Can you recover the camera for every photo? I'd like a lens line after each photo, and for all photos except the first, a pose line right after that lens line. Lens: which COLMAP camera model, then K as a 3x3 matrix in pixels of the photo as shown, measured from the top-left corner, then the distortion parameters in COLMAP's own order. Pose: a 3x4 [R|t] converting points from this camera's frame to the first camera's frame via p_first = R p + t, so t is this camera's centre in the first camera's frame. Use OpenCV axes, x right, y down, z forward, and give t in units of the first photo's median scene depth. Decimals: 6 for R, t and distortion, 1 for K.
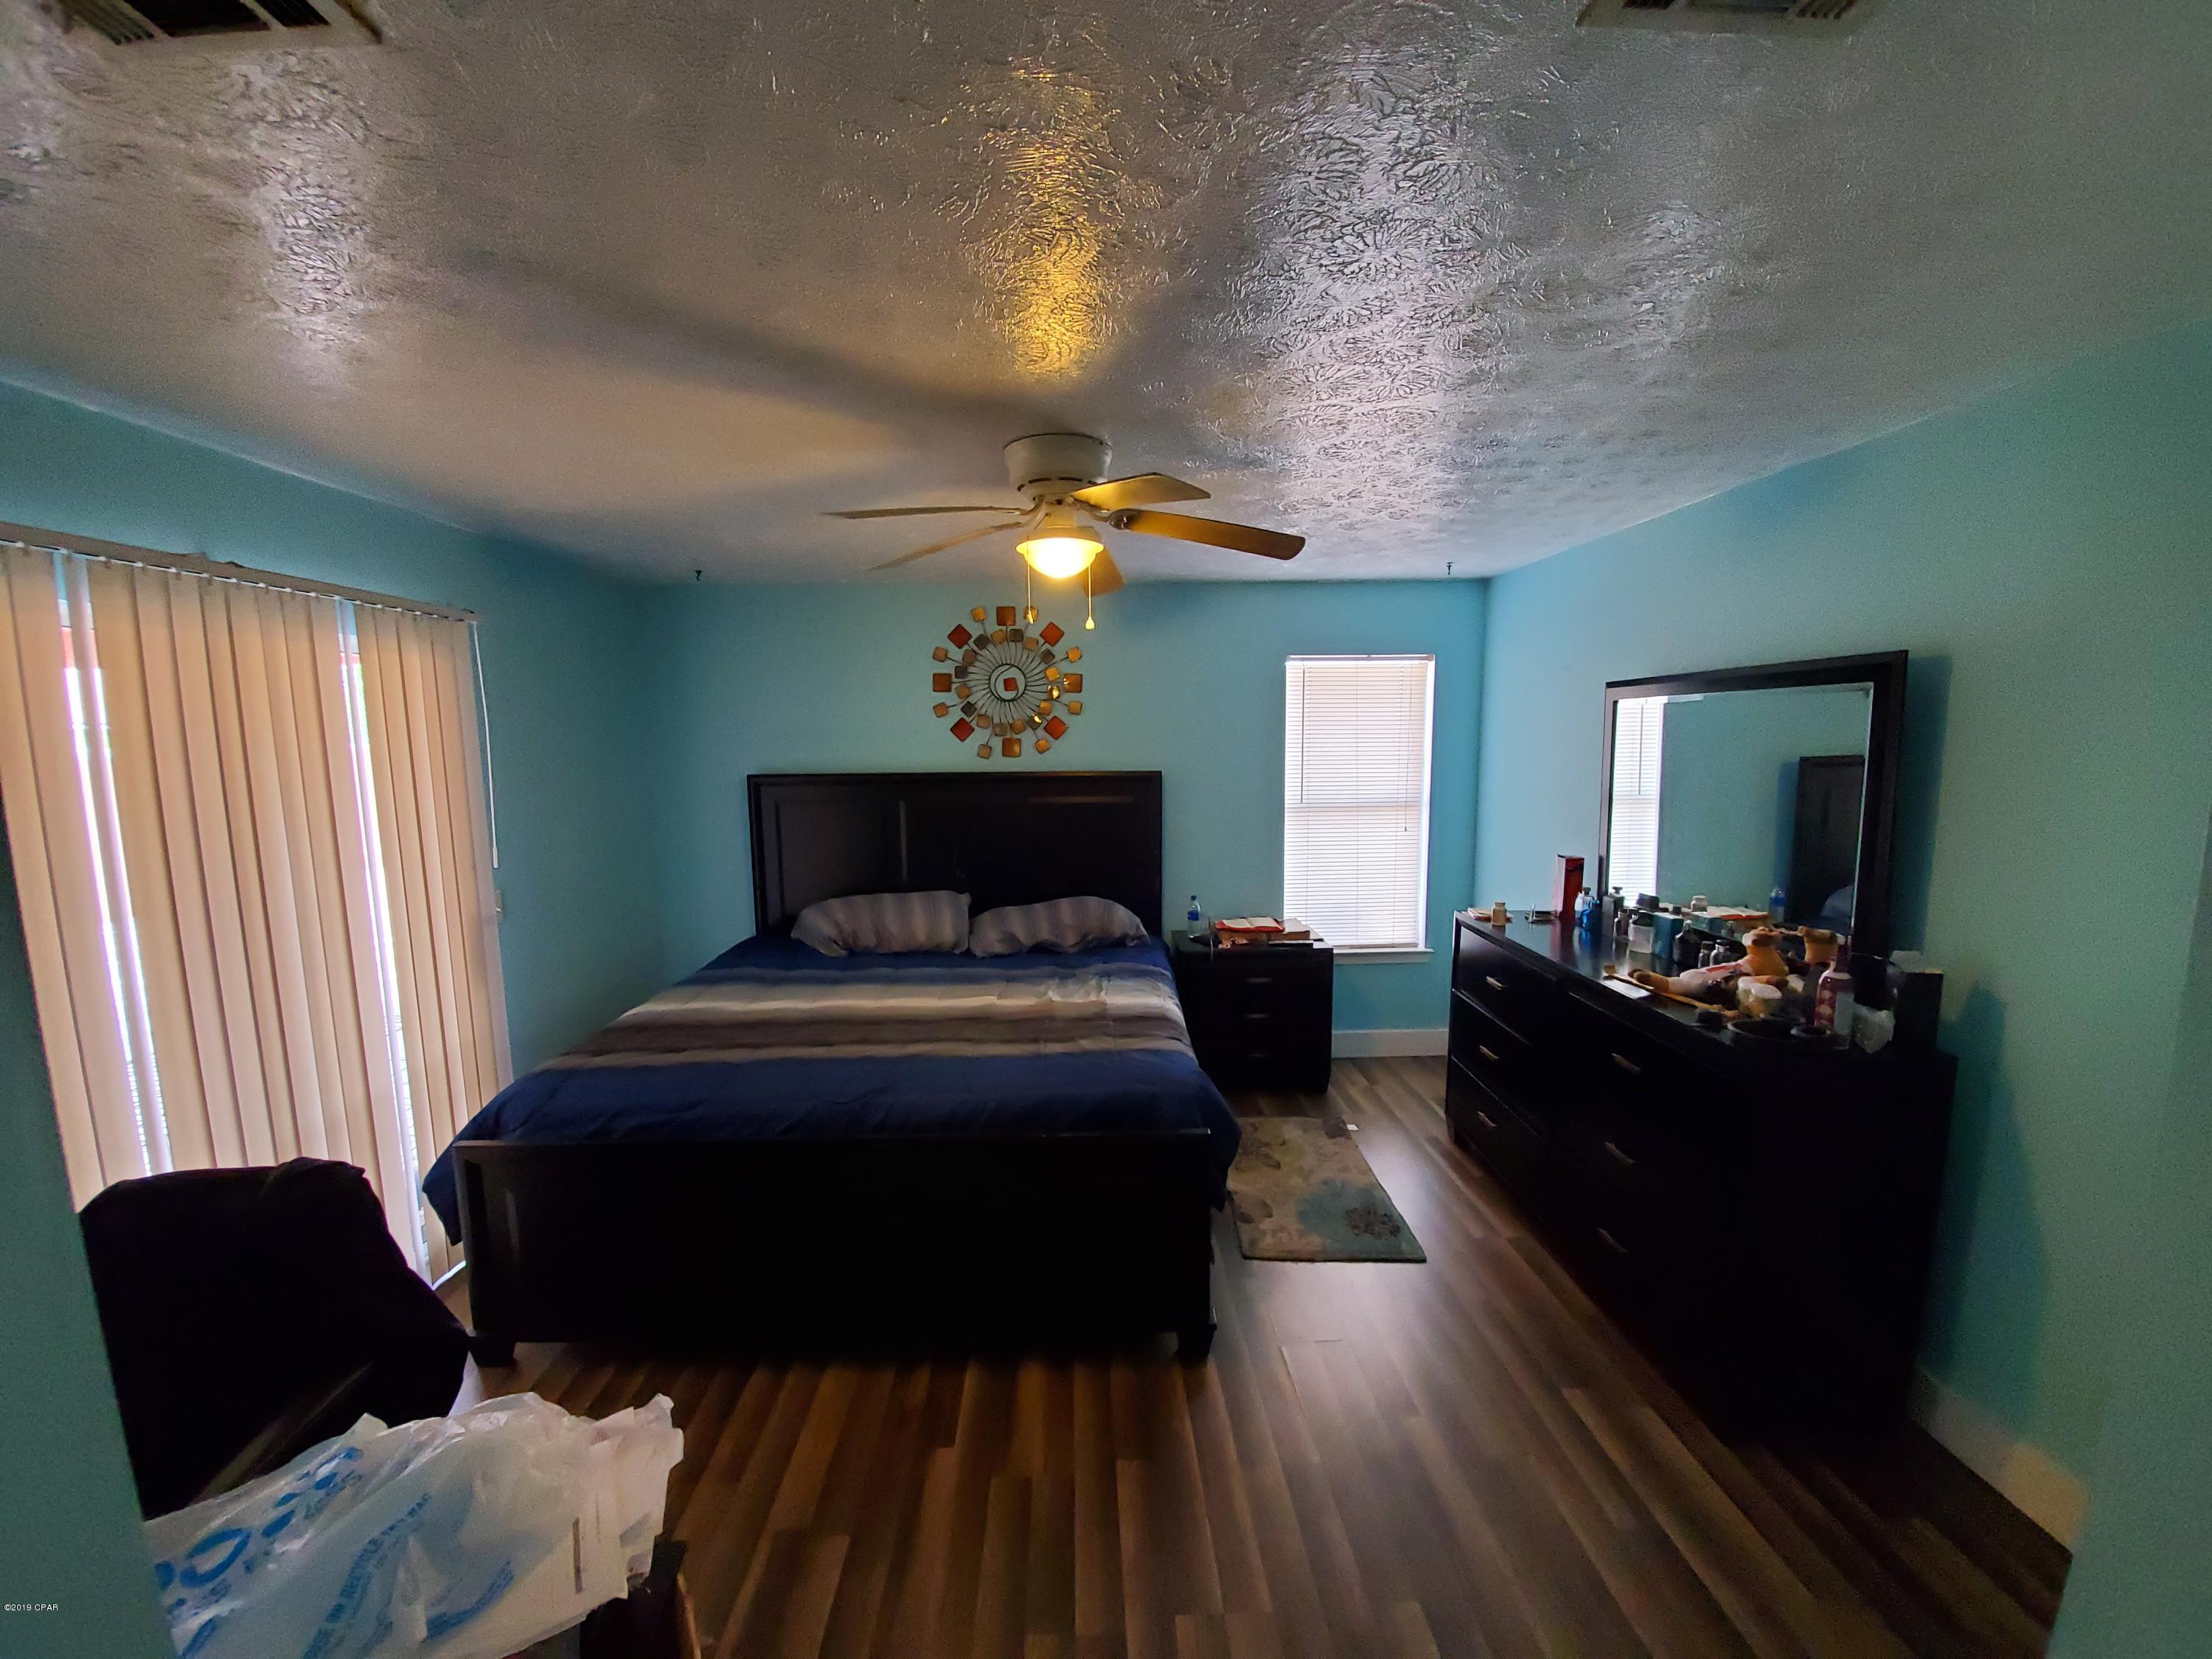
lens RADIAL K [[873.1, 0, 1093.5], [0, 873.1, 841.8], [0, 0, 1]] dist [0.000626, -0.009003]
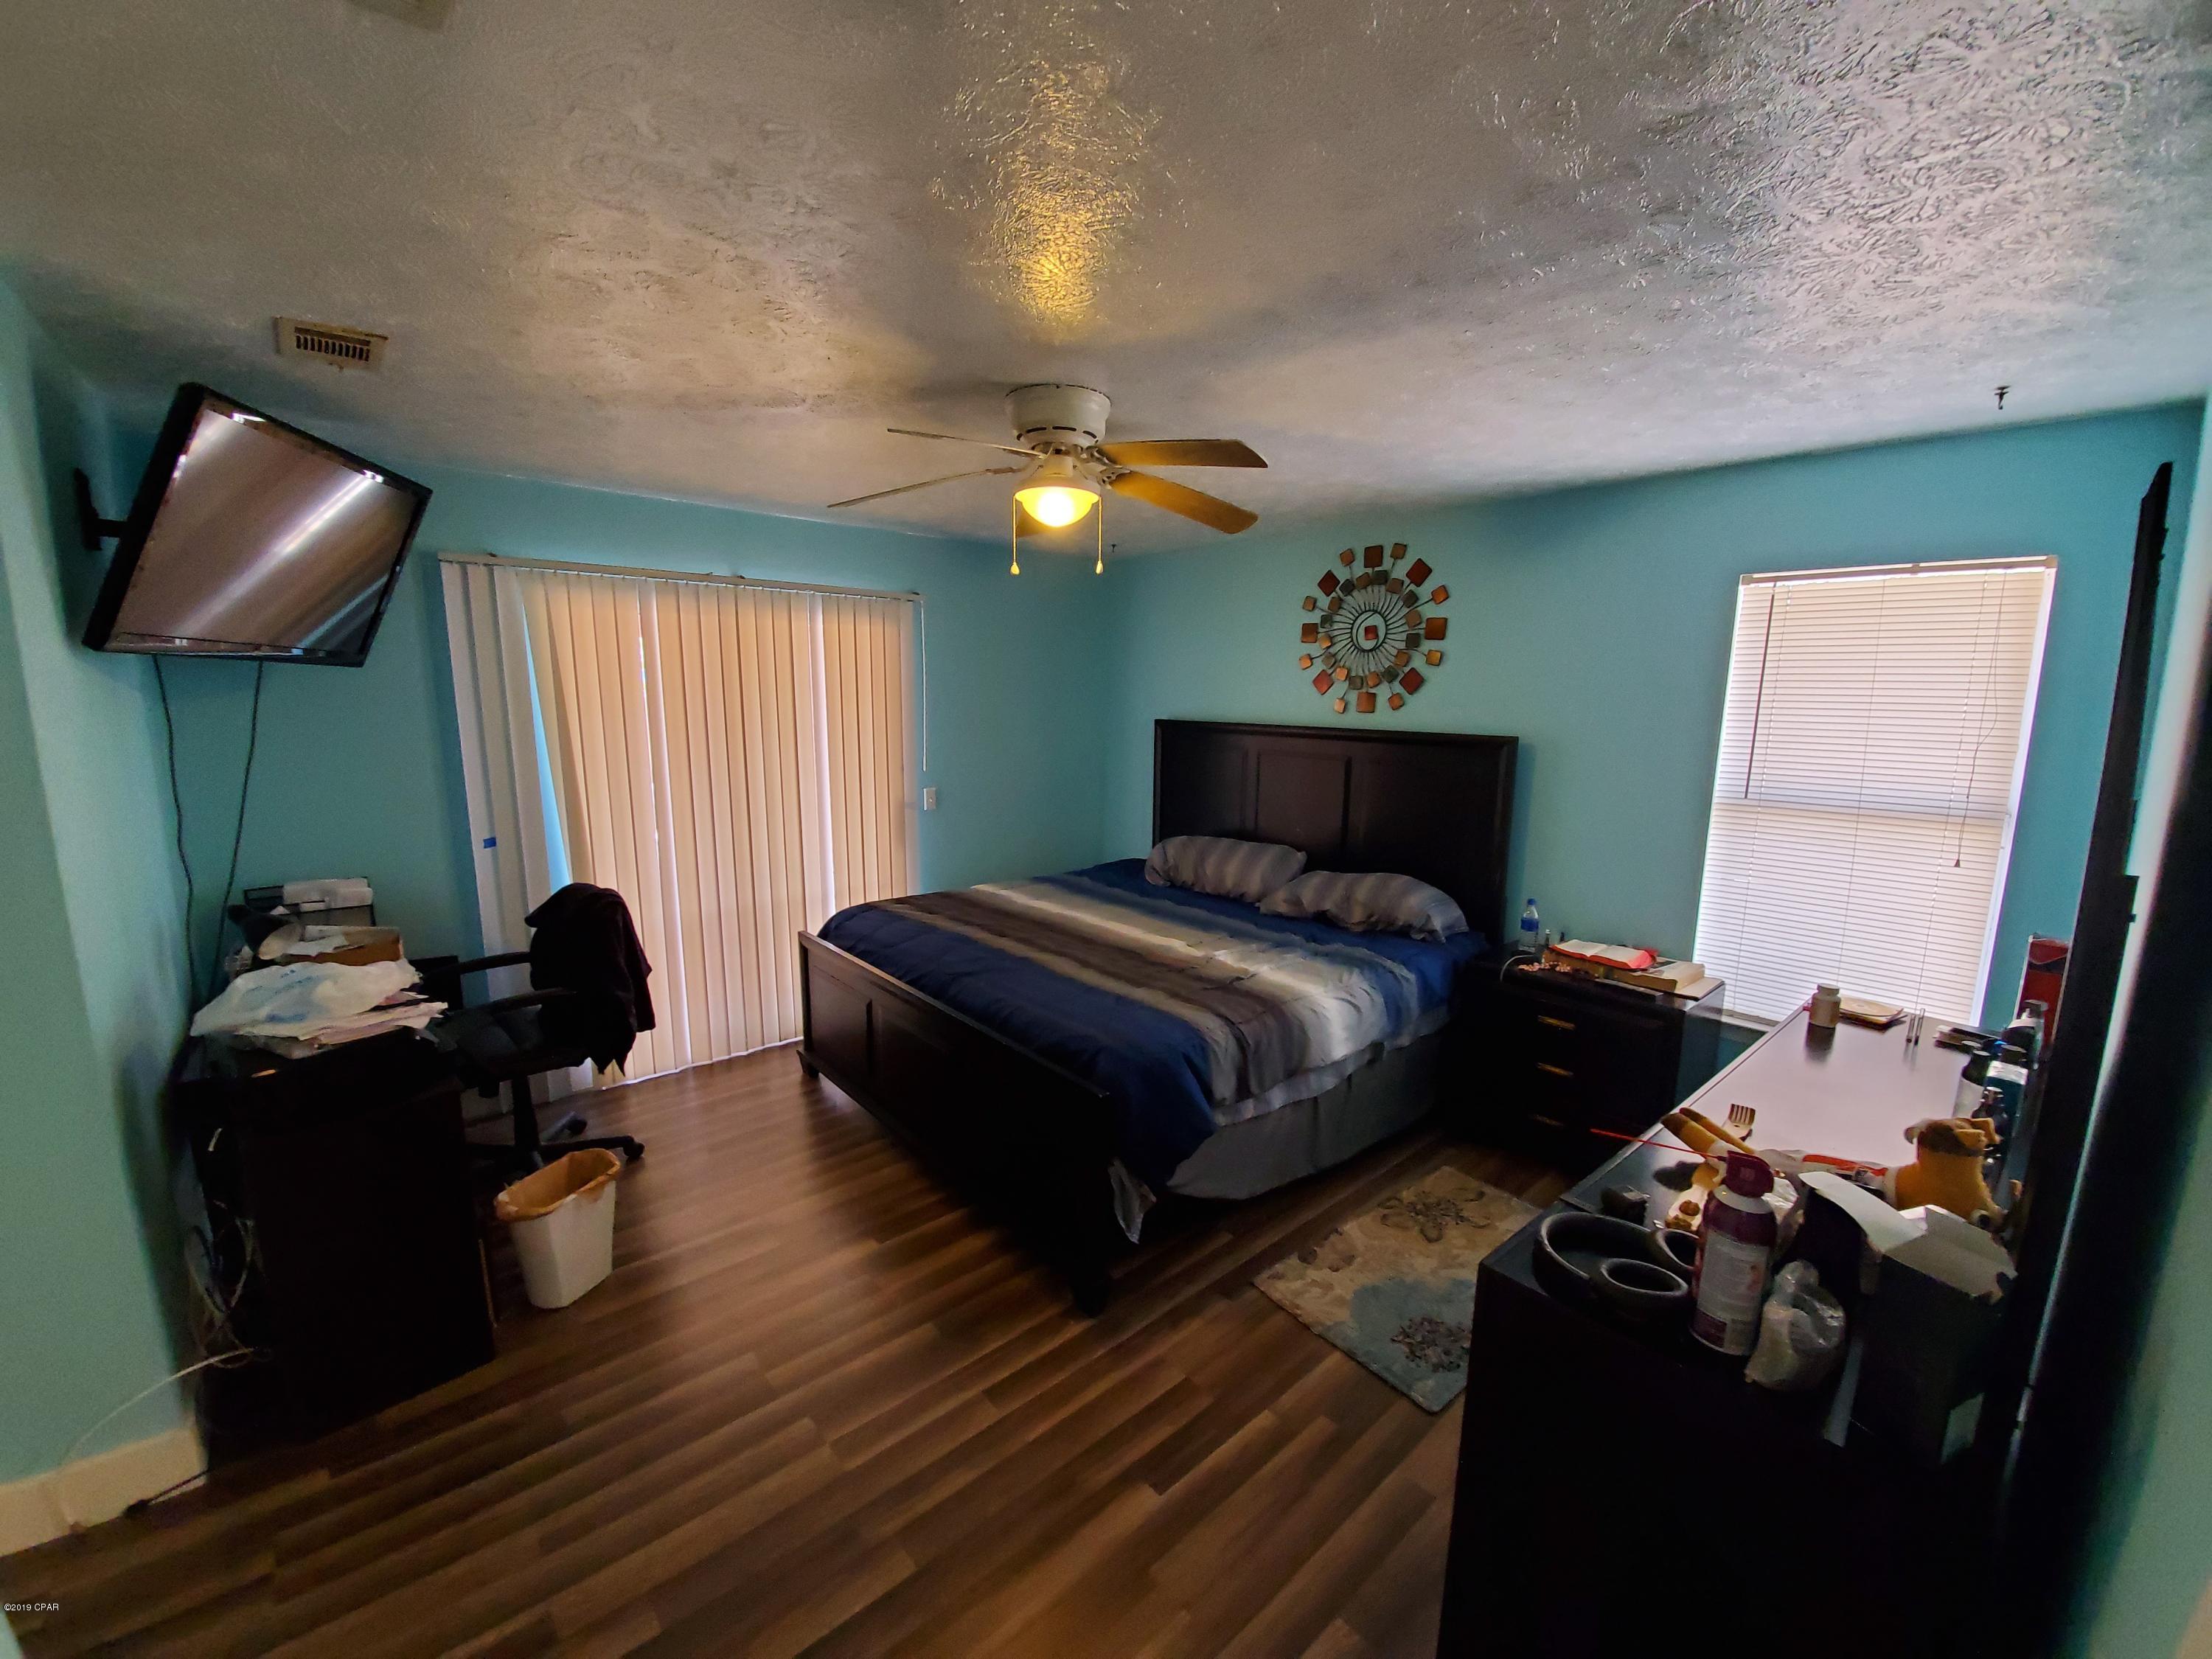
lens RADIAL K [[873.1, 0, 1093.5], [0, 873.1, 841.8], [0, 0, 1]] dist [0.000626, -0.009003]
pose [[0.634705, 0.147142, -0.758617, 0.447256], [-0.113694, 0.988802, 0.096666, -0.019659], [0.764345, 0.024896, 0.644326, 0.199042]]
